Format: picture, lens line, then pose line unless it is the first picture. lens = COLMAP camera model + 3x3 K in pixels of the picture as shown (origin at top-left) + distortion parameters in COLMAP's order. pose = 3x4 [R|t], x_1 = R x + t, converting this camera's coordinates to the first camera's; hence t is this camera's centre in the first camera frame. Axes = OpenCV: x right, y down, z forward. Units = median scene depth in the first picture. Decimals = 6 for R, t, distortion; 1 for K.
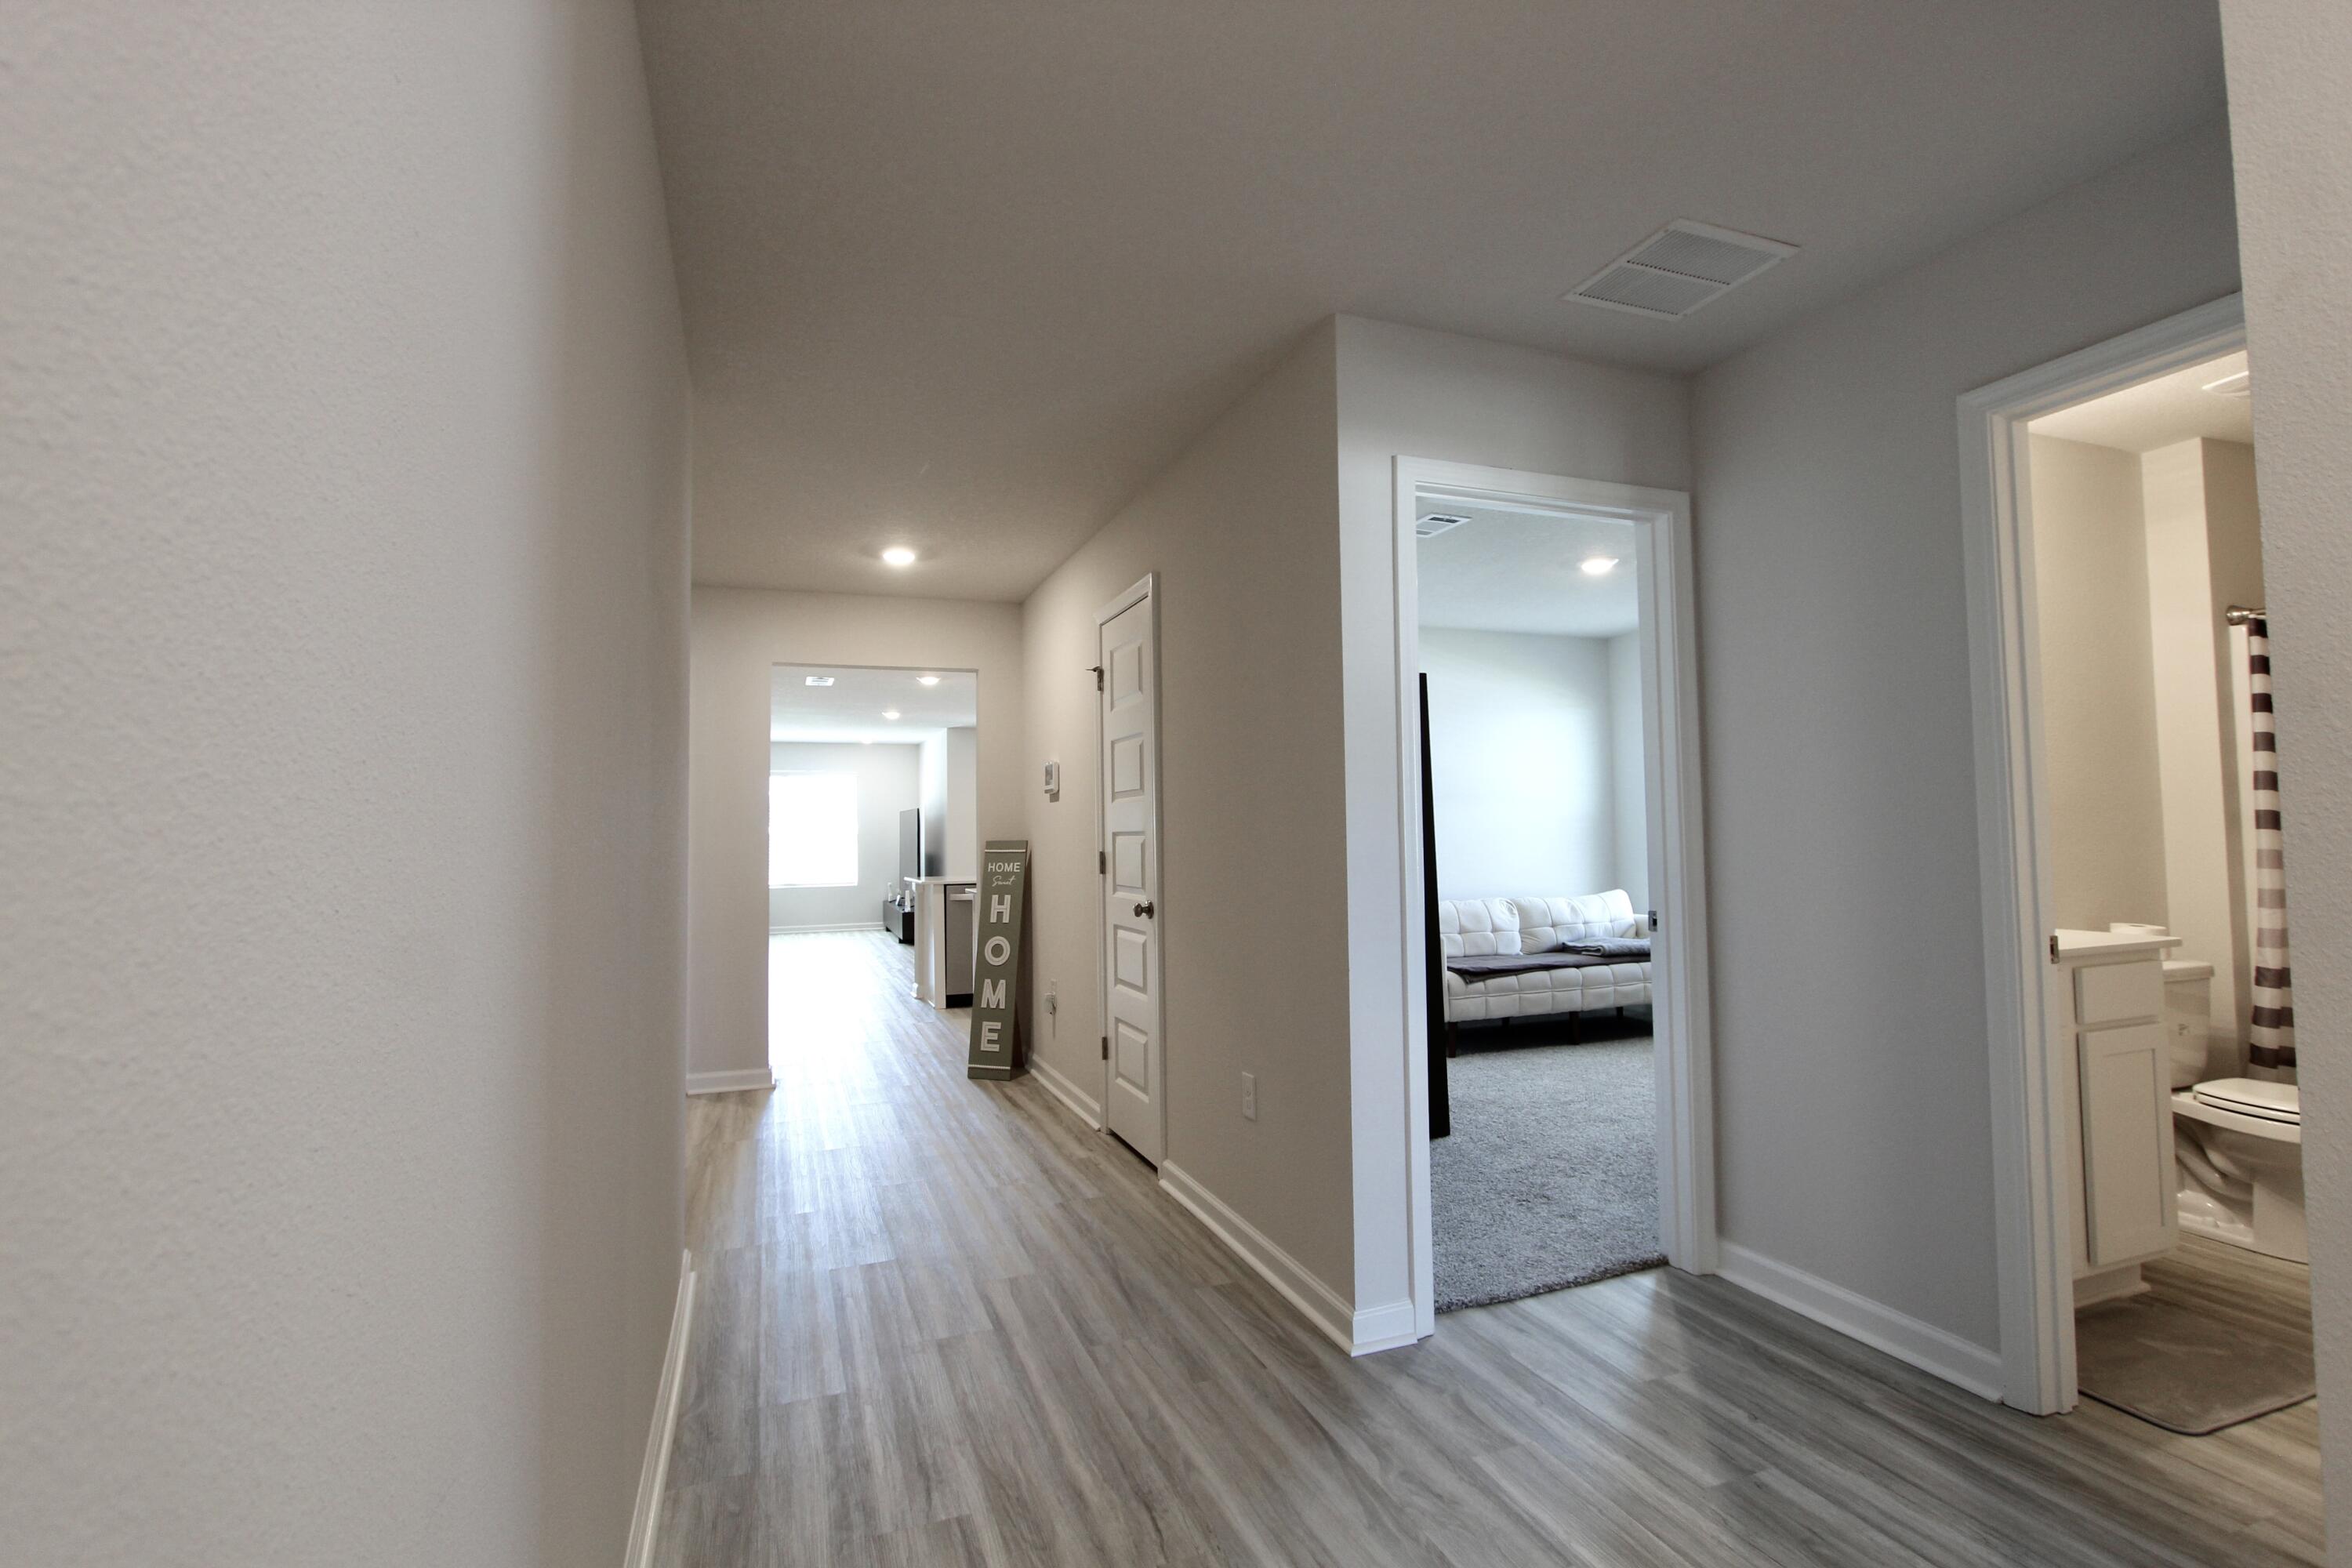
lens RADIAL K [[1087.6, 0, 1167.4], [0, 1087.6, 785.7], [0, 0, 1]] dist [-0.017461, 0.003673]
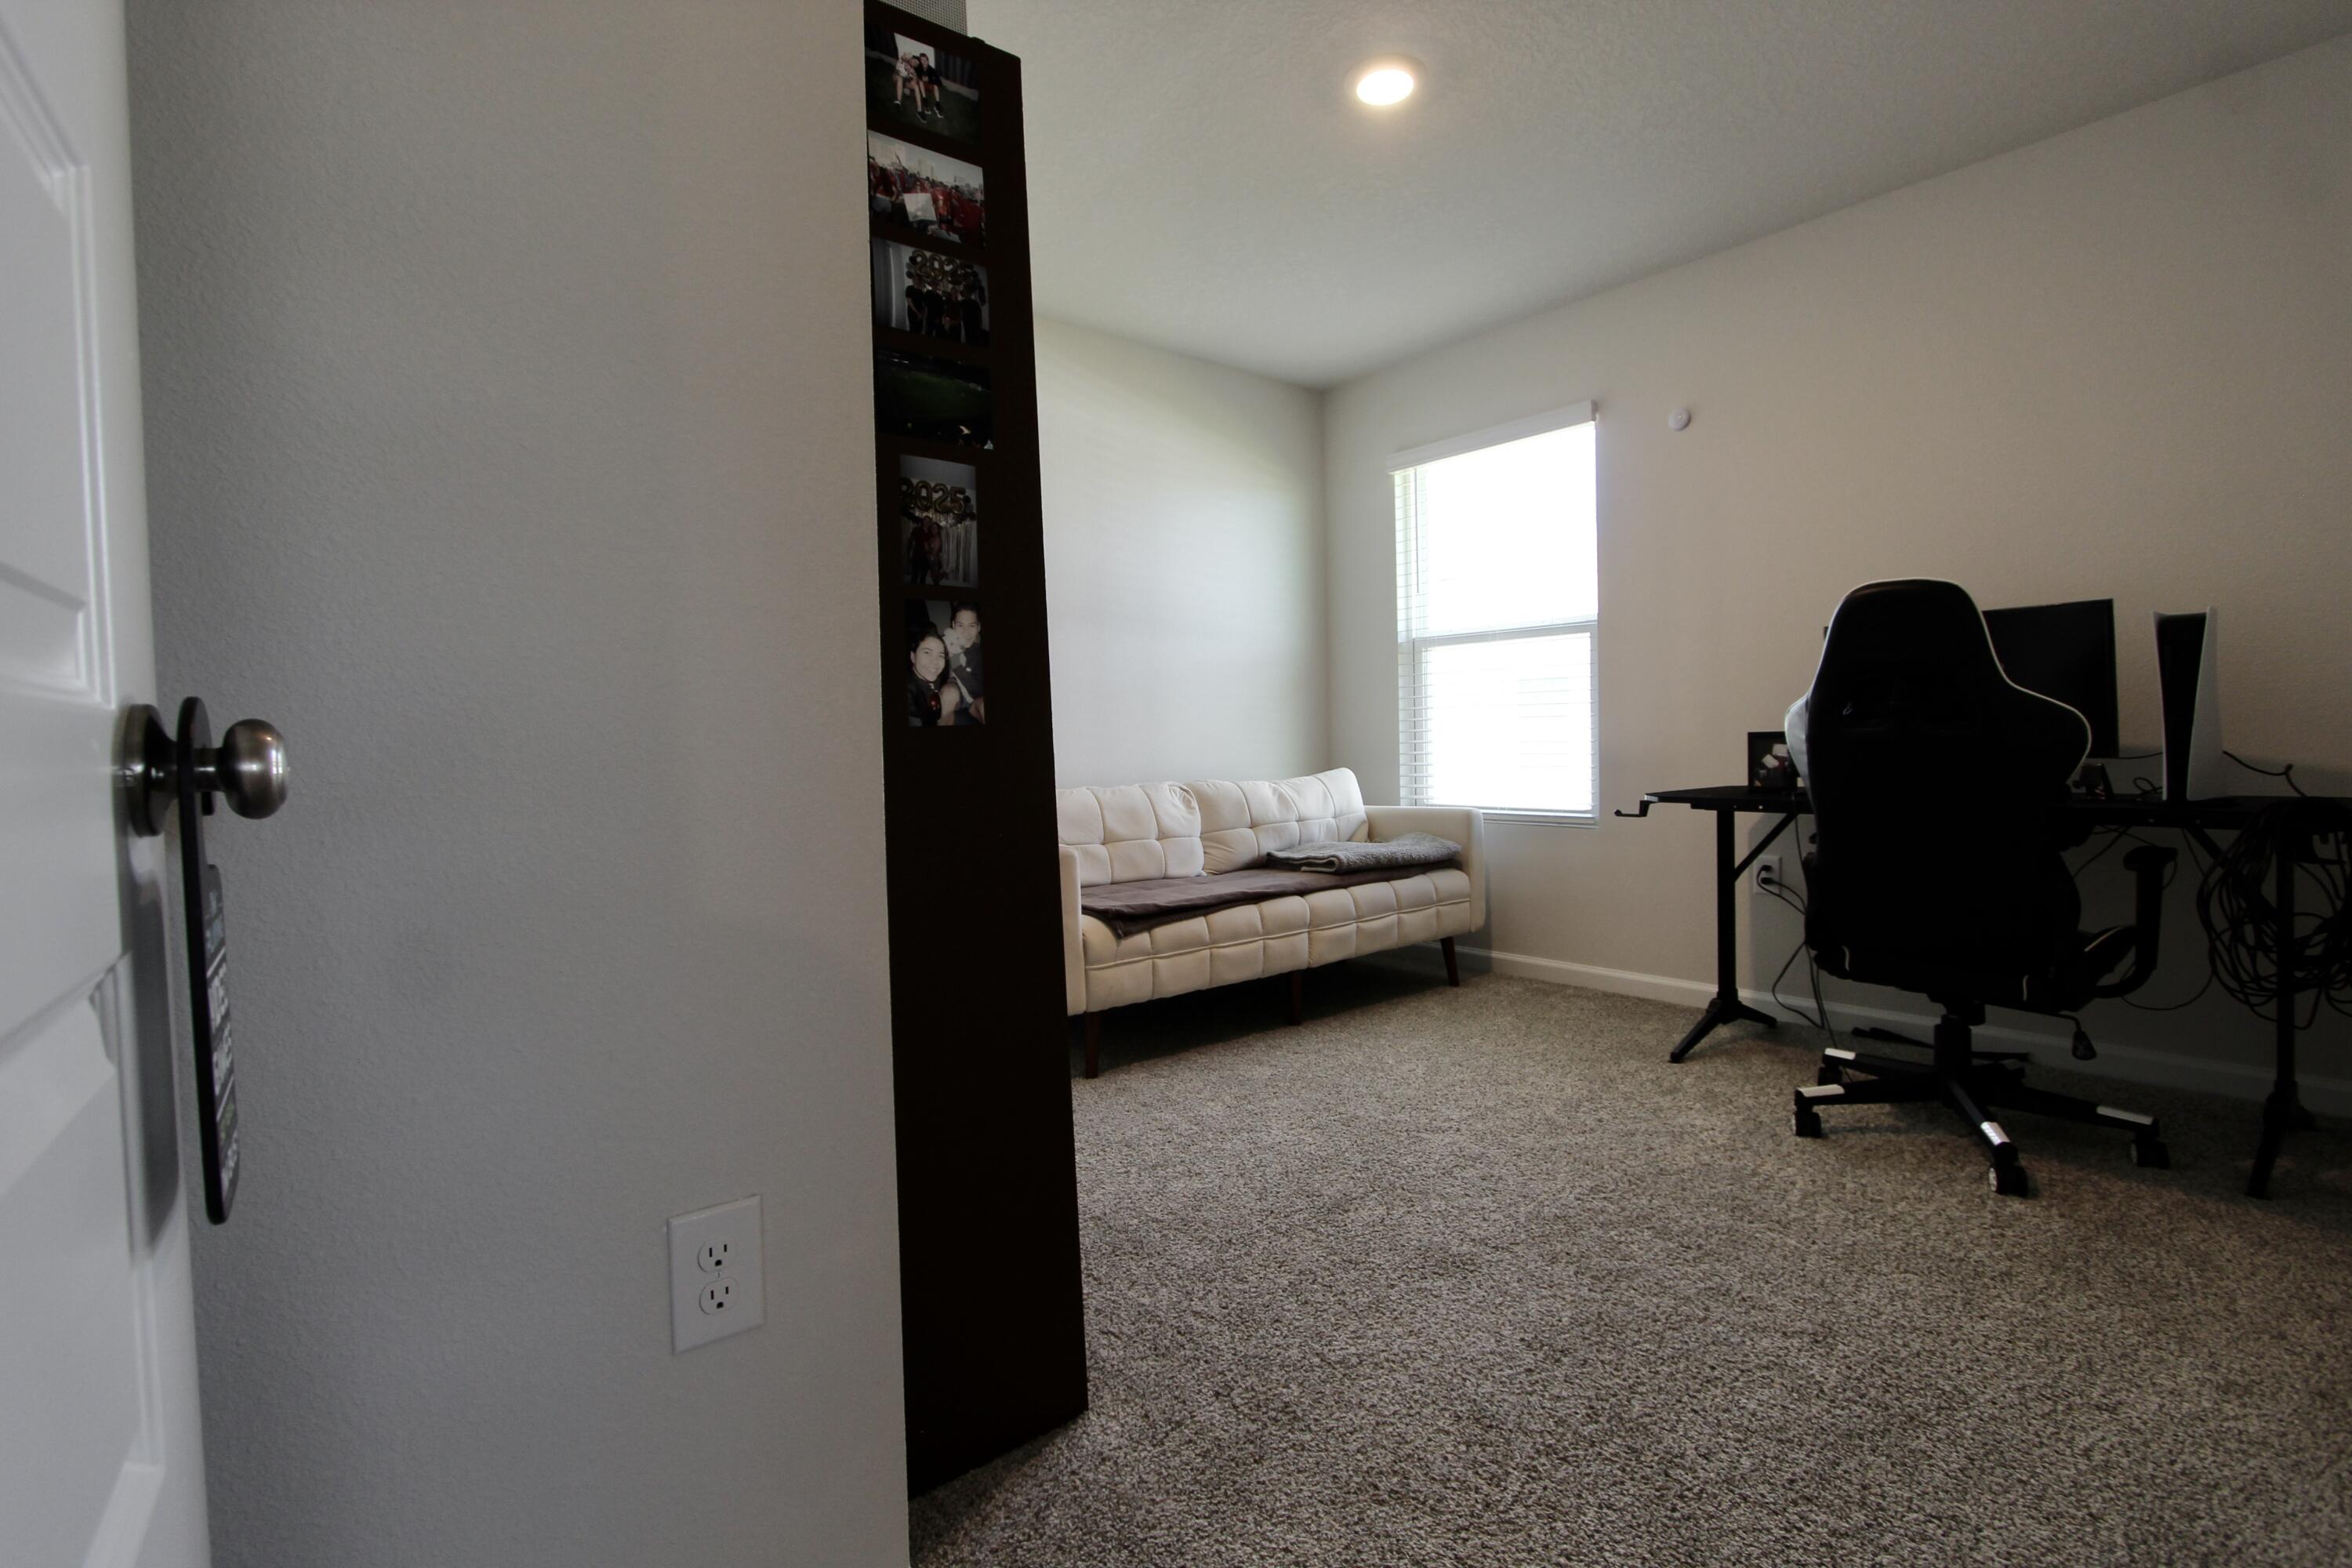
lens RADIAL K [[1087.6, 0, 1172.9], [0, 1087.6, 784.5], [0, 0, 1]] dist [-0.017461, 0.003673]
pose [[0.945108, -0.018208, 0.326249, 0.120826], [-0.006531, 0.997194, 0.074574, 0.063959], [-0.326691, -0.072611, 0.942338, 0.465133]]
